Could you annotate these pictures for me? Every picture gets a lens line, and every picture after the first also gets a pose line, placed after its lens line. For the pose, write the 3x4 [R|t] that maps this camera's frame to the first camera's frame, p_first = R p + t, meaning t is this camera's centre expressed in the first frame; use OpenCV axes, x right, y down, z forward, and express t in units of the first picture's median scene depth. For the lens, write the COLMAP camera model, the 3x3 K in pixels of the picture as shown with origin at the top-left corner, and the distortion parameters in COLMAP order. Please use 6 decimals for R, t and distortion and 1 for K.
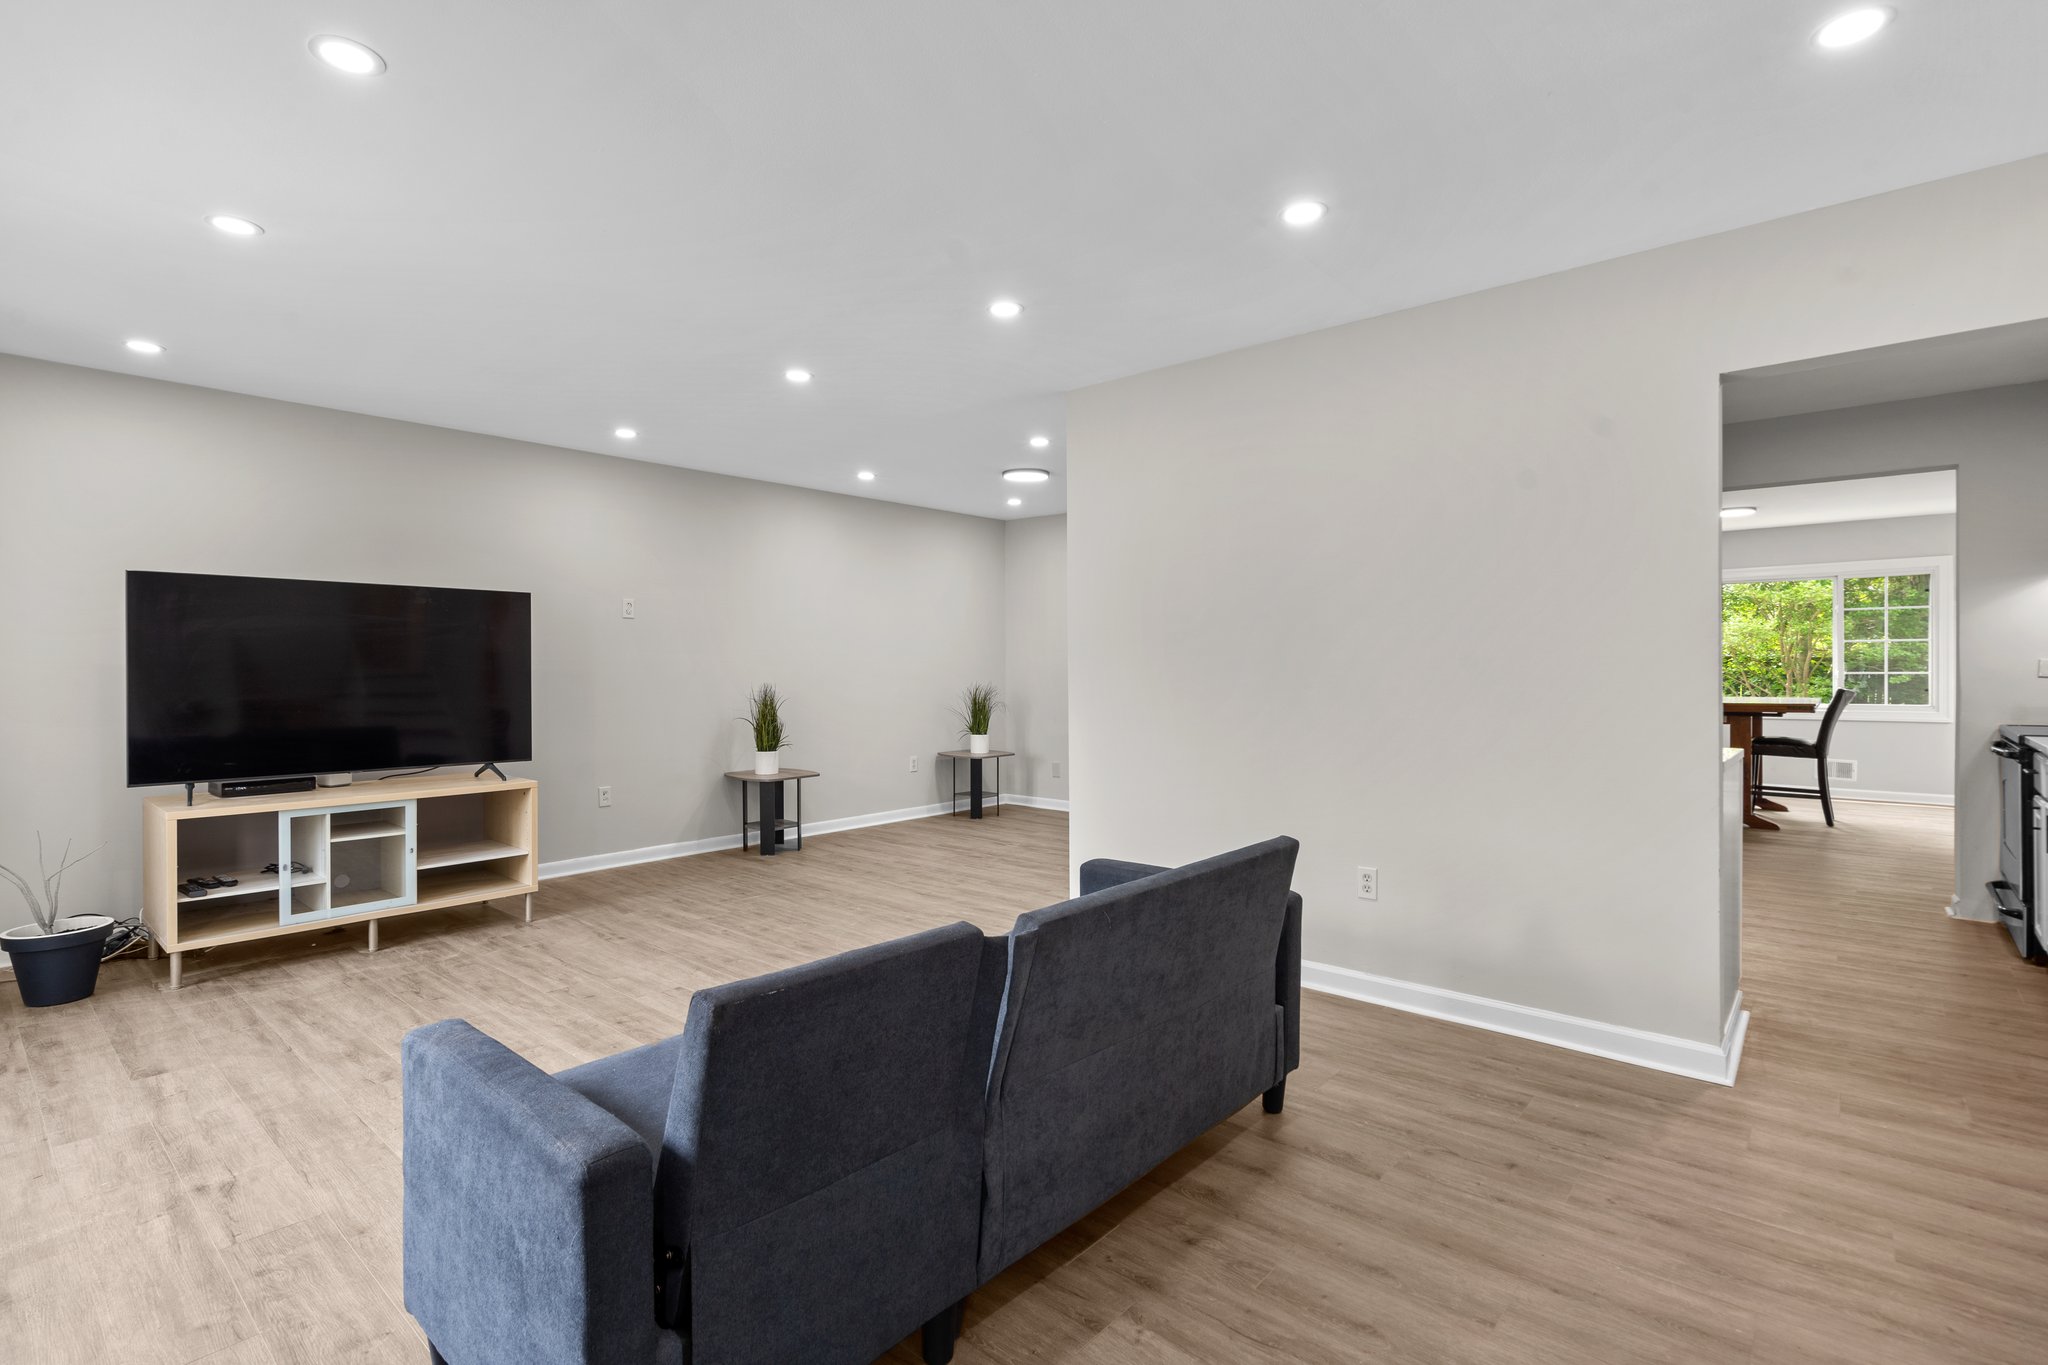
lens RADIAL K [[966.3, 0, 1047.8], [0, 966.3, 678.1], [0, 0, 1]] dist [-0.001146, 0.000208]
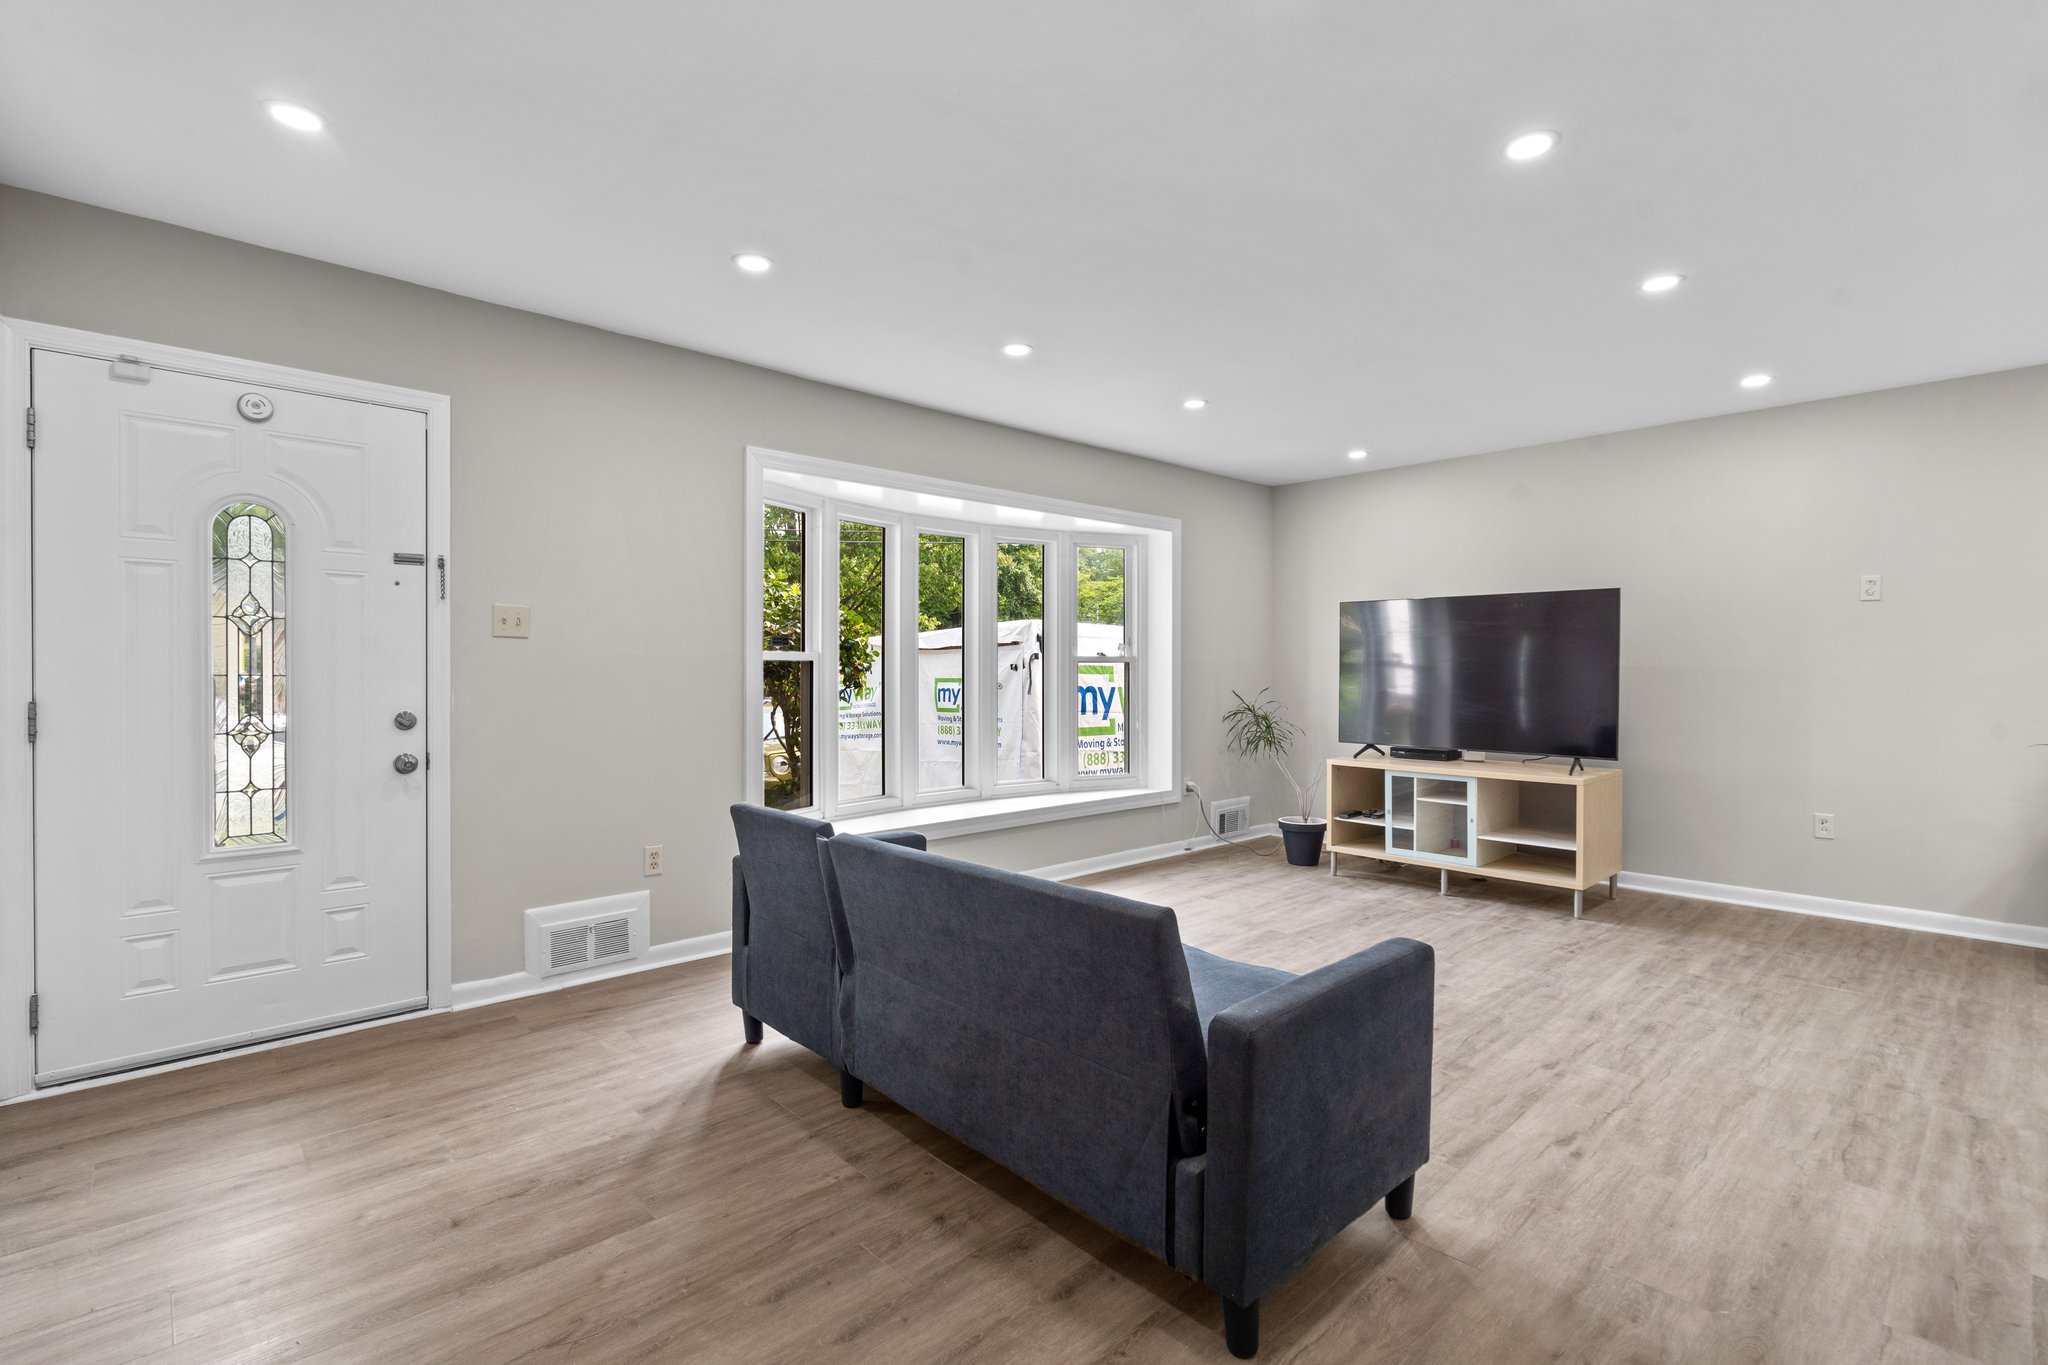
lens RADIAL K [[956.9, 0, 1017.1], [0, 956.9, 684.2], [0, 0, 1]] dist [-0.000696, 0.000868]
pose [[-0.130348, 0.018463, -0.991296, 0.569294], [-0.010395, 0.999746, 0.019987, -0.005340], [0.991414, 0.012910, -0.130123, 0.602020]]
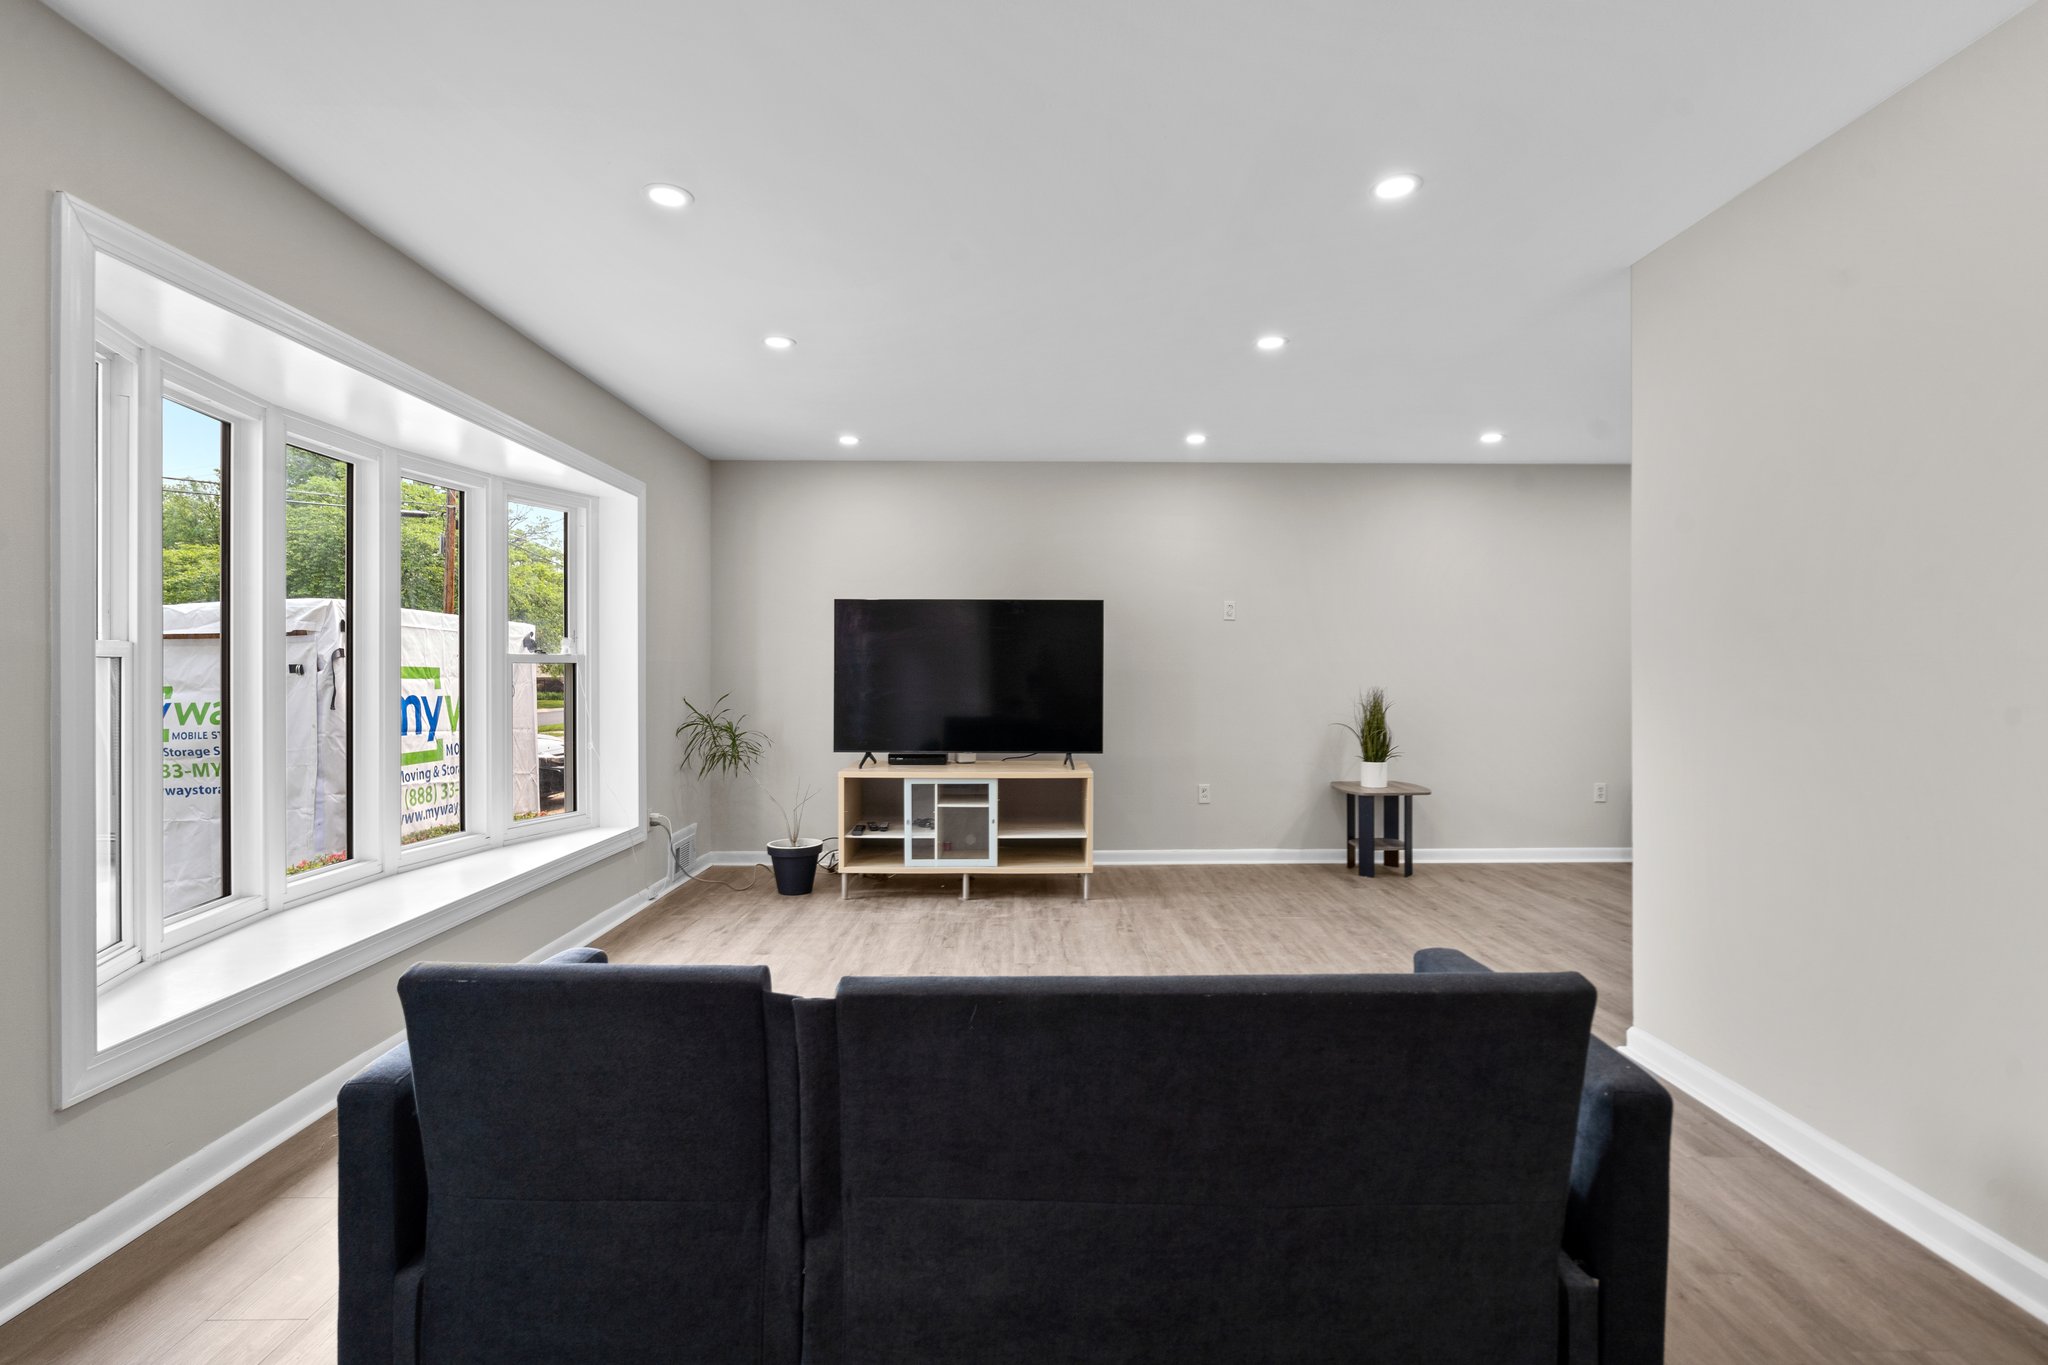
lens RADIAL K [[973.0, 0, 1031.8], [0, 973.0, 676.9], [0, 0, 1]] dist [-0.008112, 0.000590]
pose [[0.654929, 0.007499, -0.755653, 0.281254], [-0.010643, 0.999943, 0.000699, -0.001458], [0.755615, 0.007584, 0.654972, 0.247628]]
